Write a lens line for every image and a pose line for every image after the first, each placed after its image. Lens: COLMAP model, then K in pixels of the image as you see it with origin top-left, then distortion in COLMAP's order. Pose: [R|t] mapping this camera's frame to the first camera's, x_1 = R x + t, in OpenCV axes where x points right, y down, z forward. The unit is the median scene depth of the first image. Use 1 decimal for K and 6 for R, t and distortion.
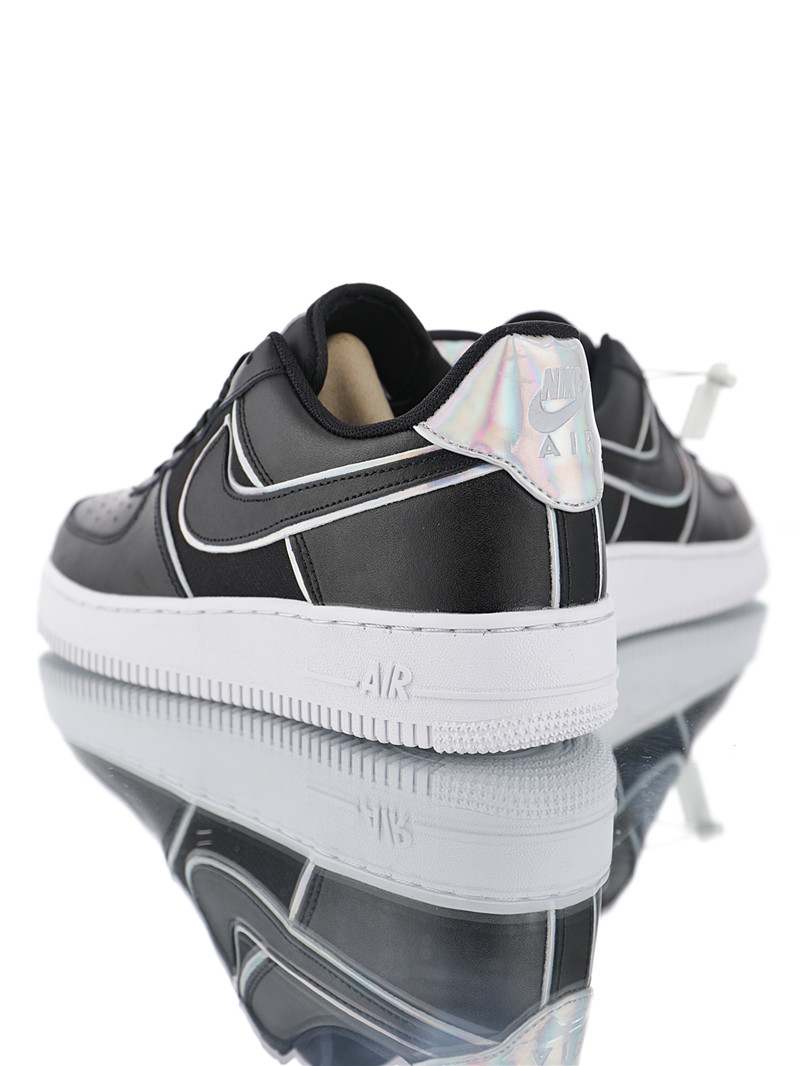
lens RADIAL K [[1391.7, 0, 400.0], [0, 1391.7, 533.0], [0, 0, 1]] dist [-0.008785, -0.004296]
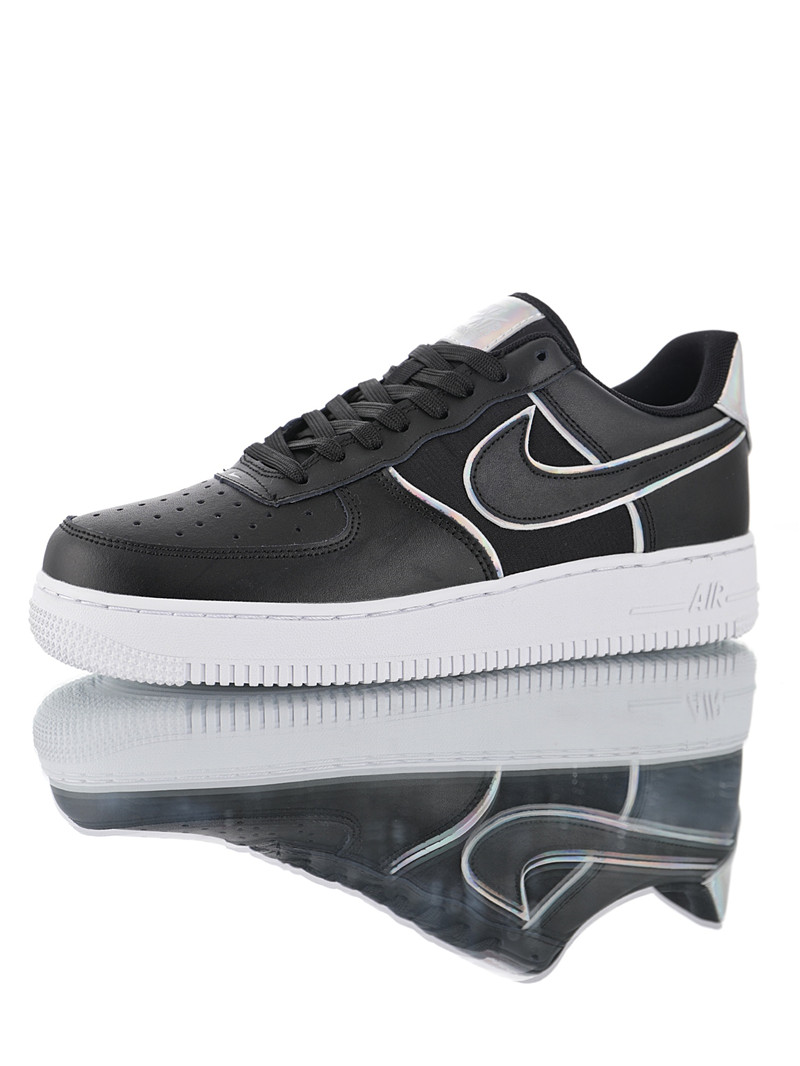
lens RADIAL K [[1391.7, 0, 400.0], [0, 1391.7, 533.0], [0, 0, 1]] dist [-0.008785, -0.004296]
pose [[0.388305, -0.113062, 0.914569, -1.250853], [0.121870, 0.990029, 0.070647, -0.078954], [-0.913437, 0.084026, 0.398212, 0.688825]]
